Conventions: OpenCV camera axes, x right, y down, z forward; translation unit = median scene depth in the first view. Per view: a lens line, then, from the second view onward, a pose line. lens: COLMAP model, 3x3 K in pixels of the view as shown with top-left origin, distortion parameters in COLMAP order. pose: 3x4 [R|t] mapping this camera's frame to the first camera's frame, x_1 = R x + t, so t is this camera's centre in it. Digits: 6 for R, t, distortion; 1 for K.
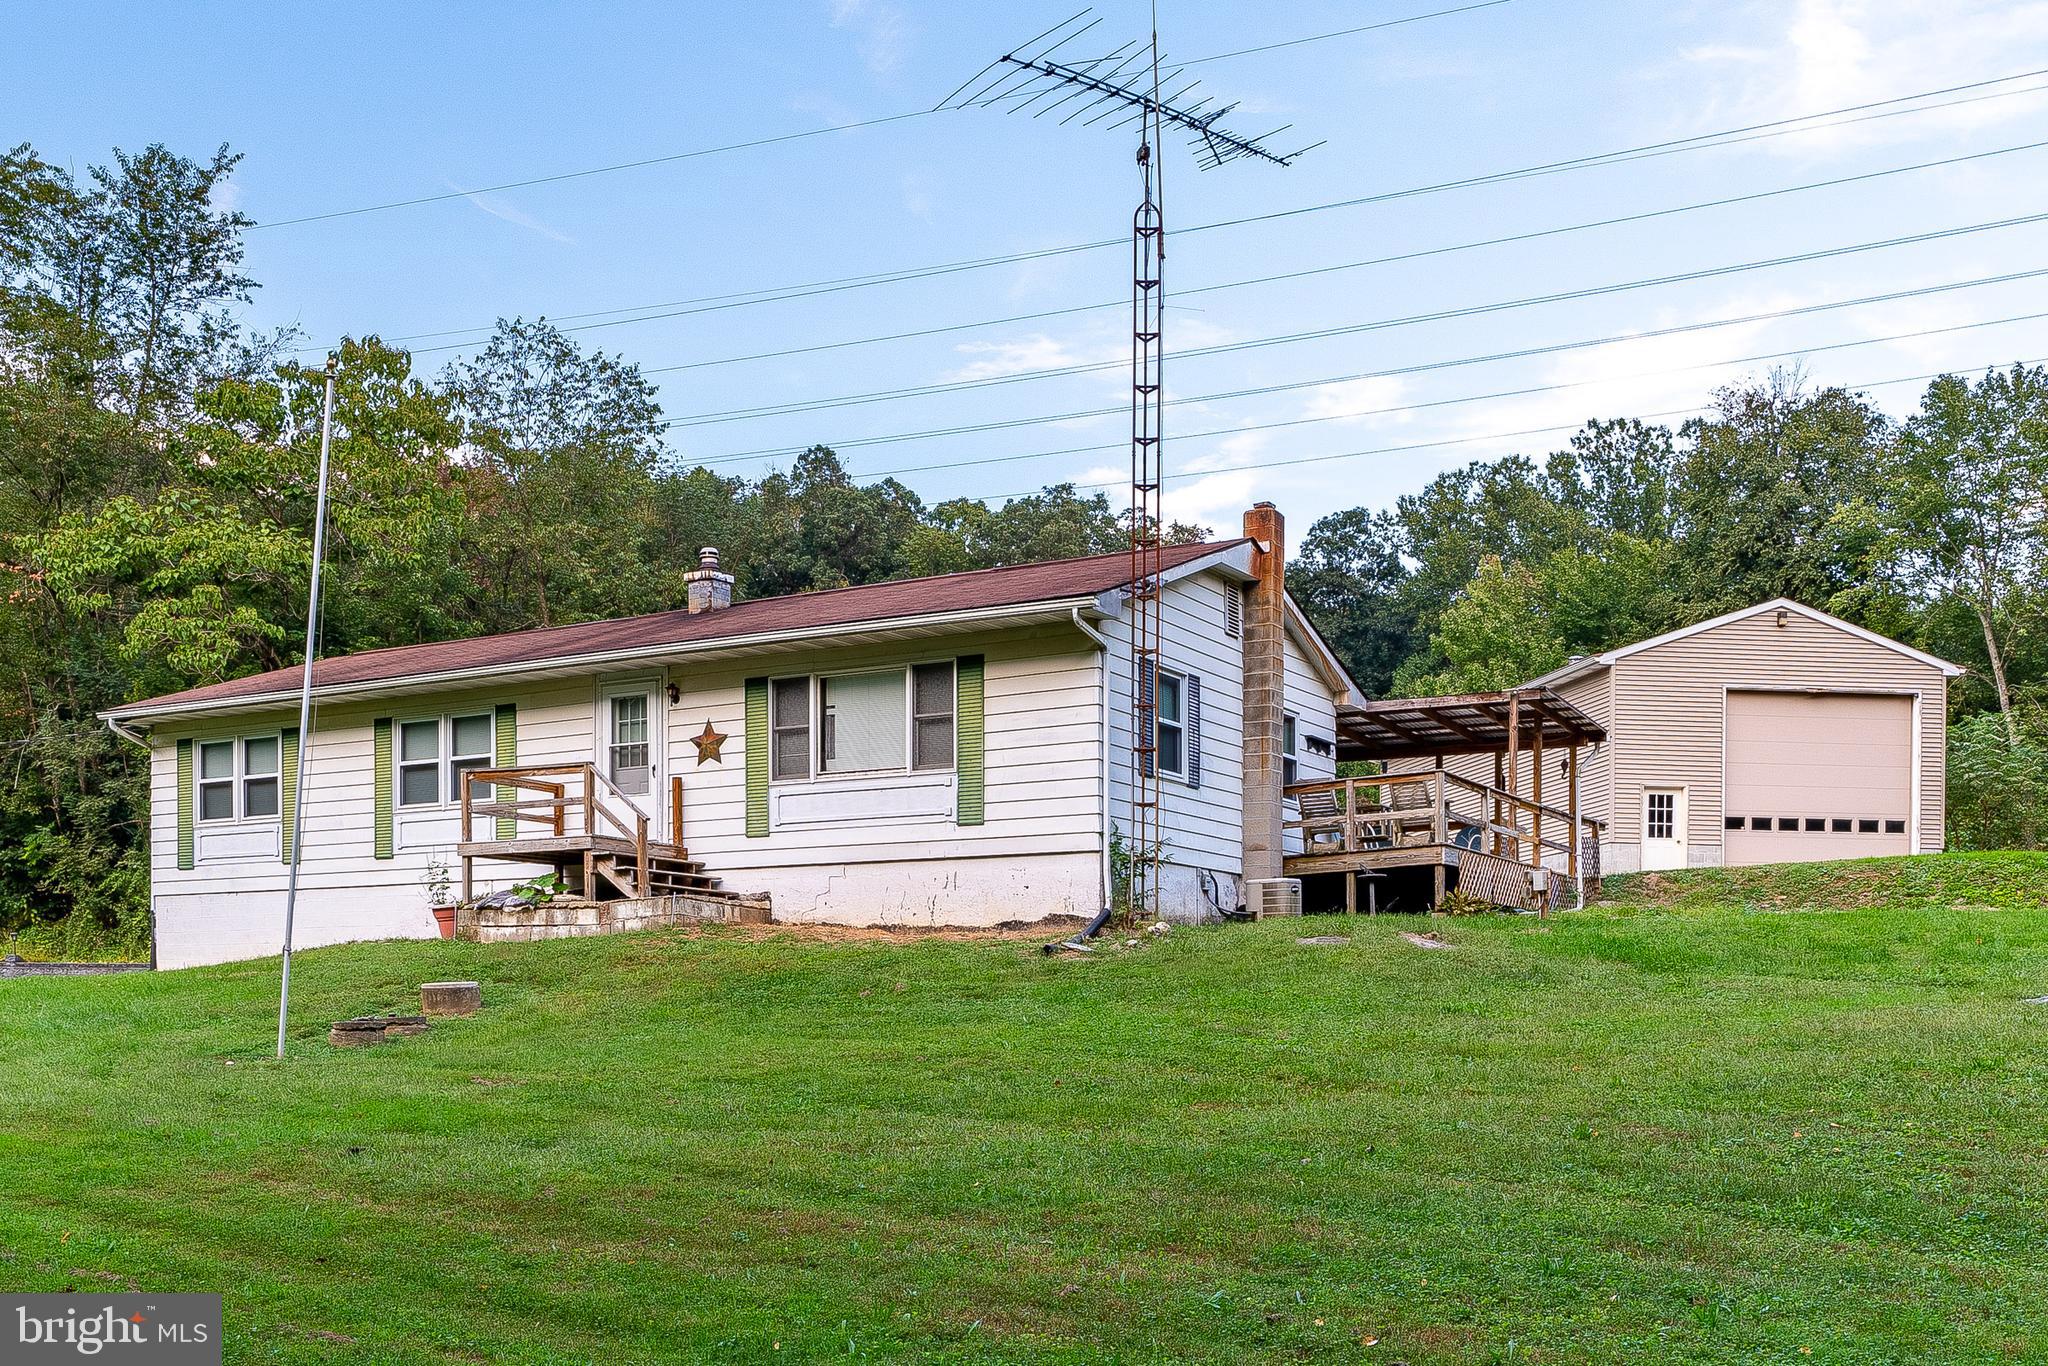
lens RADIAL K [[2098.6, 0, 978.4], [0, 2098.6, 1082.0], [0, 0, 1]] dist [-0.016972, -0.005842]
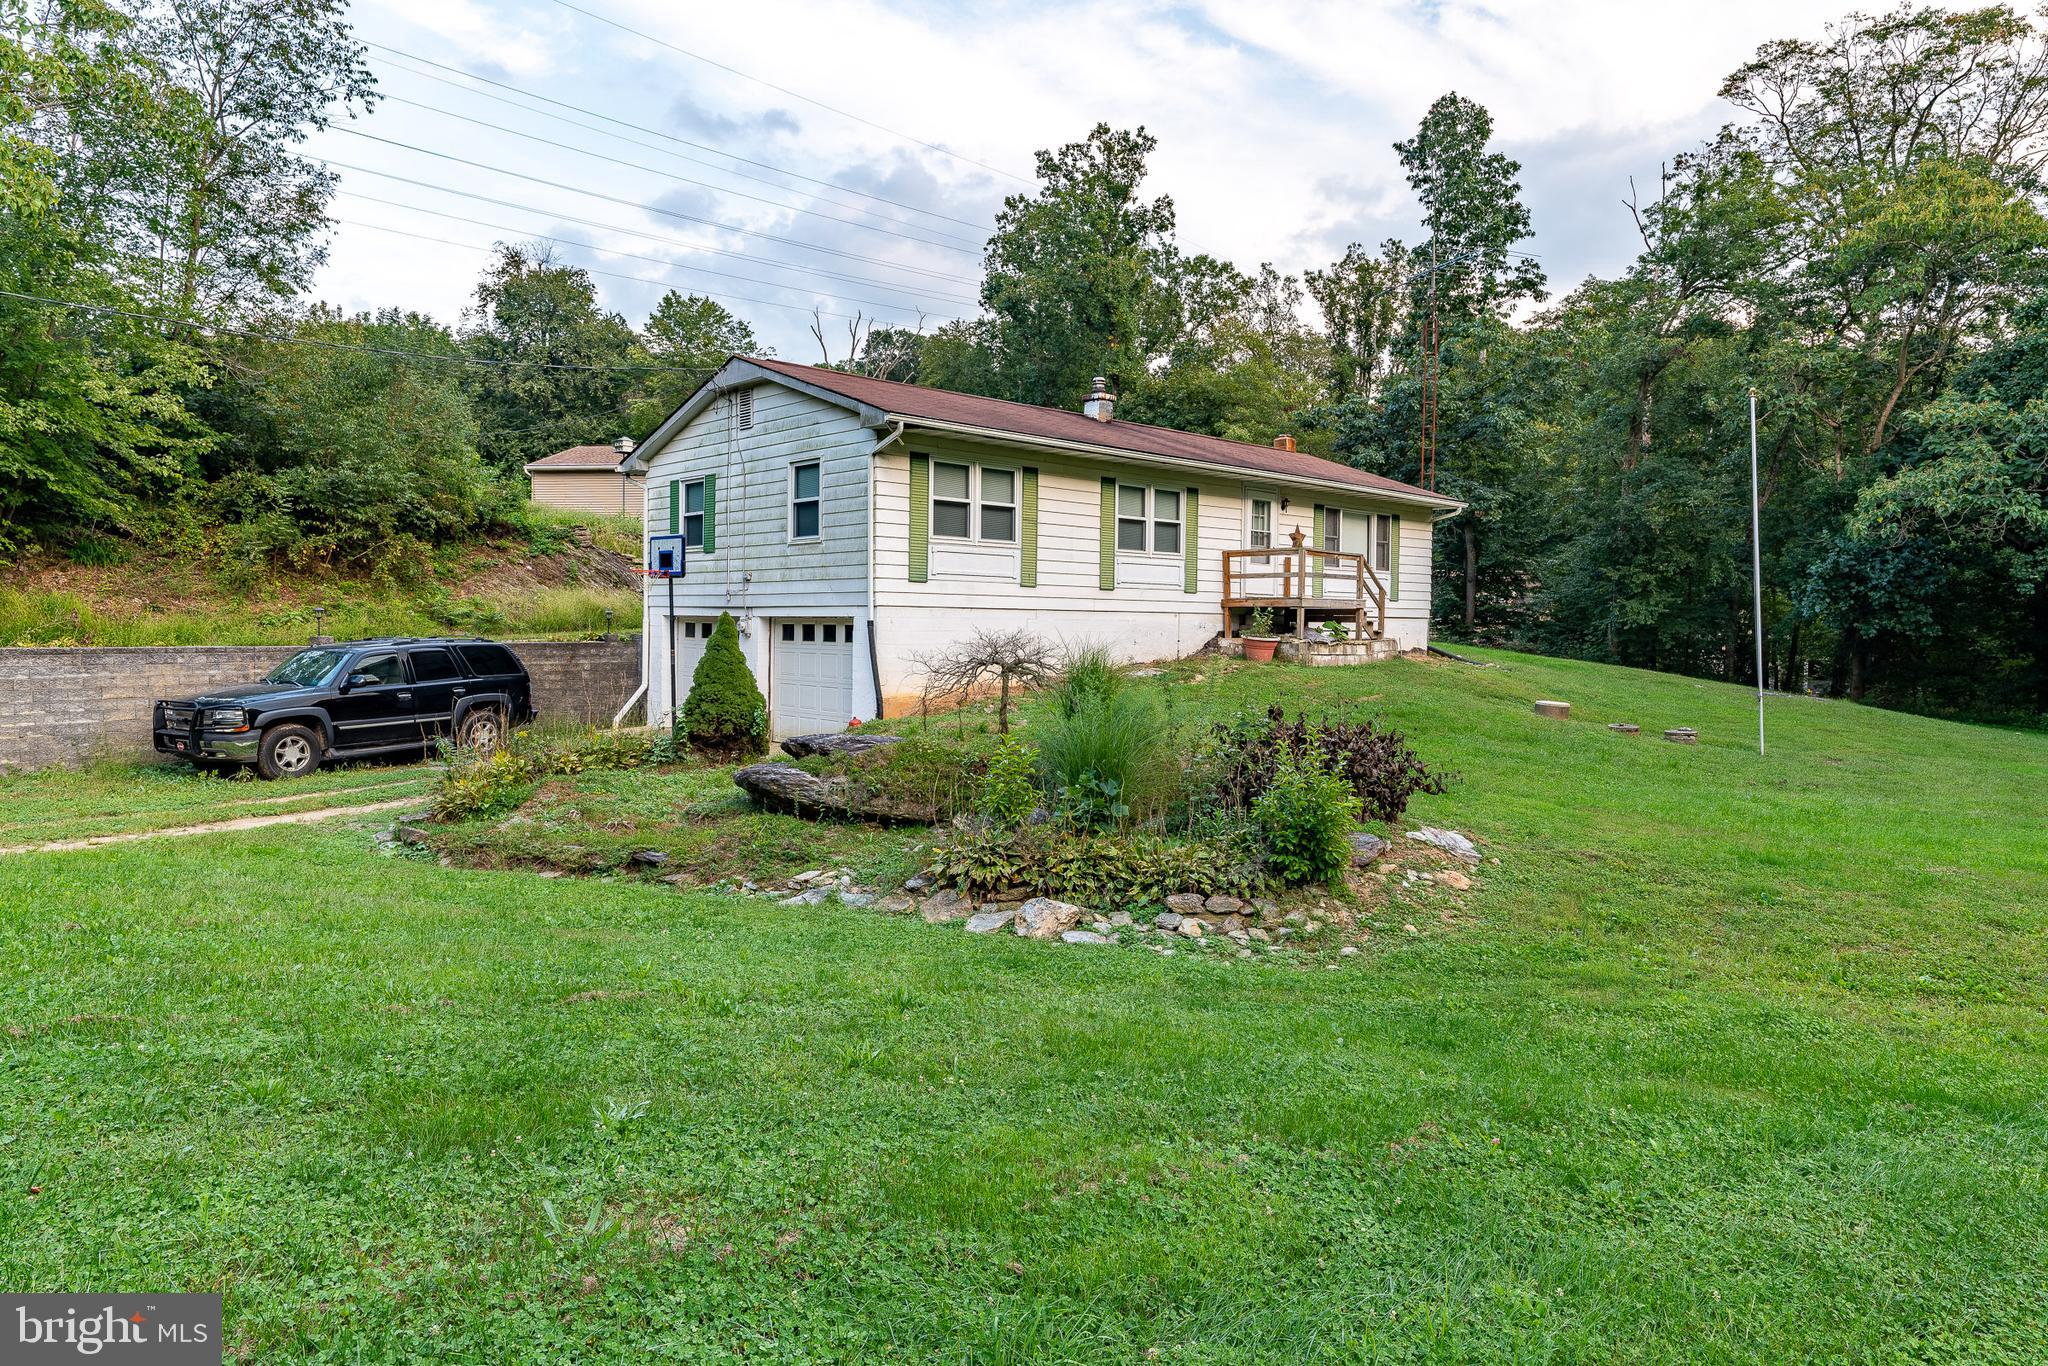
lens RADIAL K [[1235.0, 0, 1016.5], [0, 1235.0, 652.9], [0, 0, 1]] dist [-0.001060, 0.000238]
pose [[0.284829, -0.021565, 0.958336, -1.082340], [0.010891, 0.999755, 0.019260, -0.090411], [-0.958516, 0.004951, 0.284994, 0.907933]]
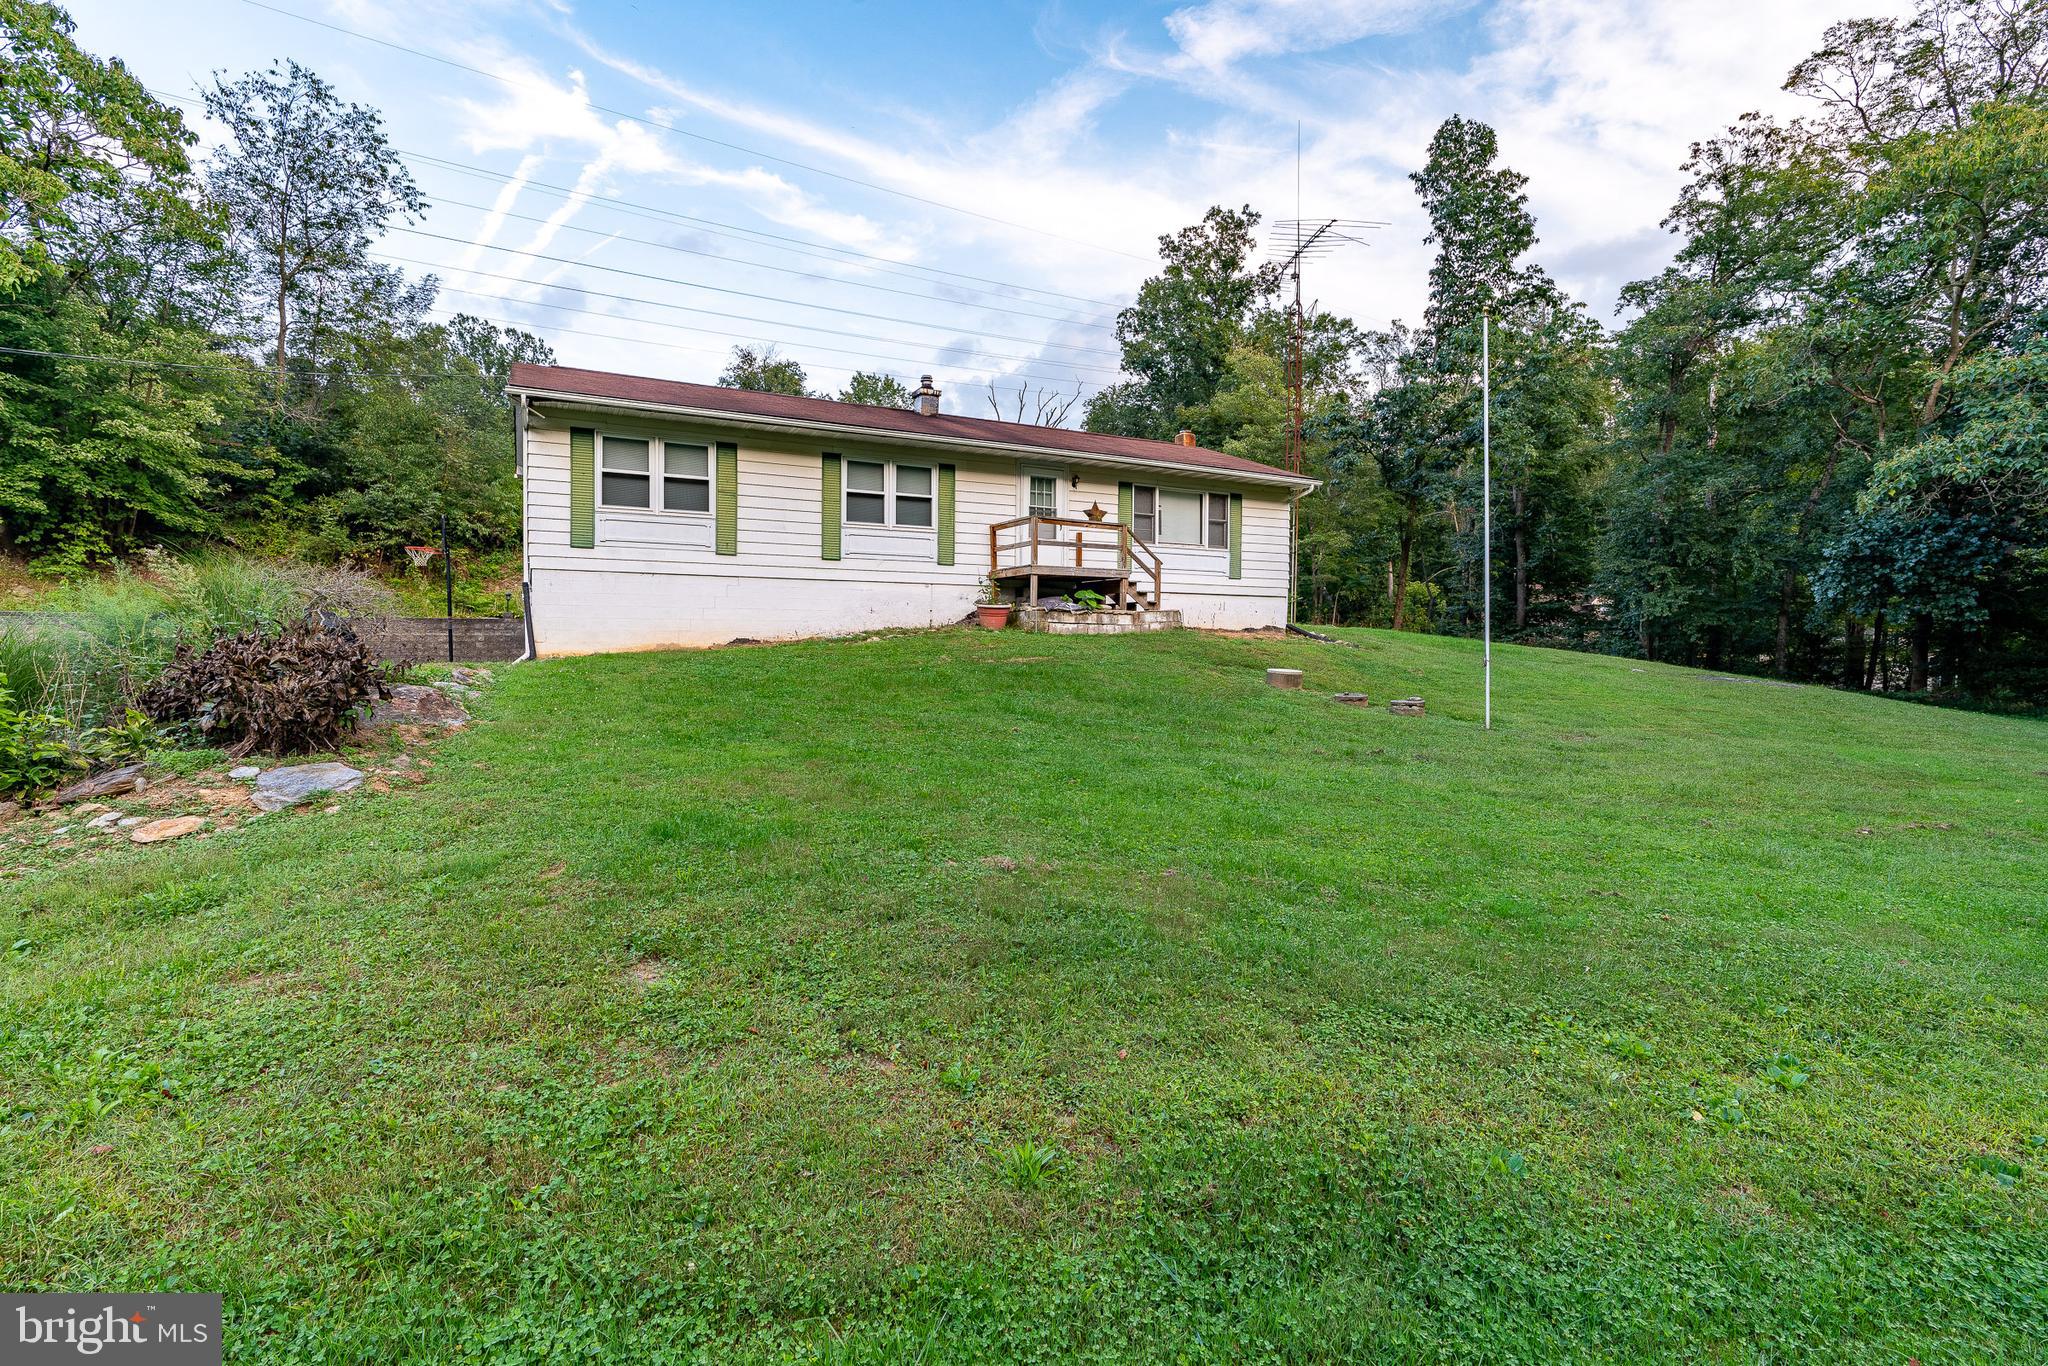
lens RADIAL K [[948.1, 0, 1020.9], [0, 948.1, 662.4], [0, 0, 1]] dist [-0.012200, 0.006744]
pose [[0.526470, -0.018227, 0.849998, -0.785252], [0.011854, 0.999830, 0.014097, -0.052821], [-0.850111, 0.002654, 0.526597, 0.630746]]
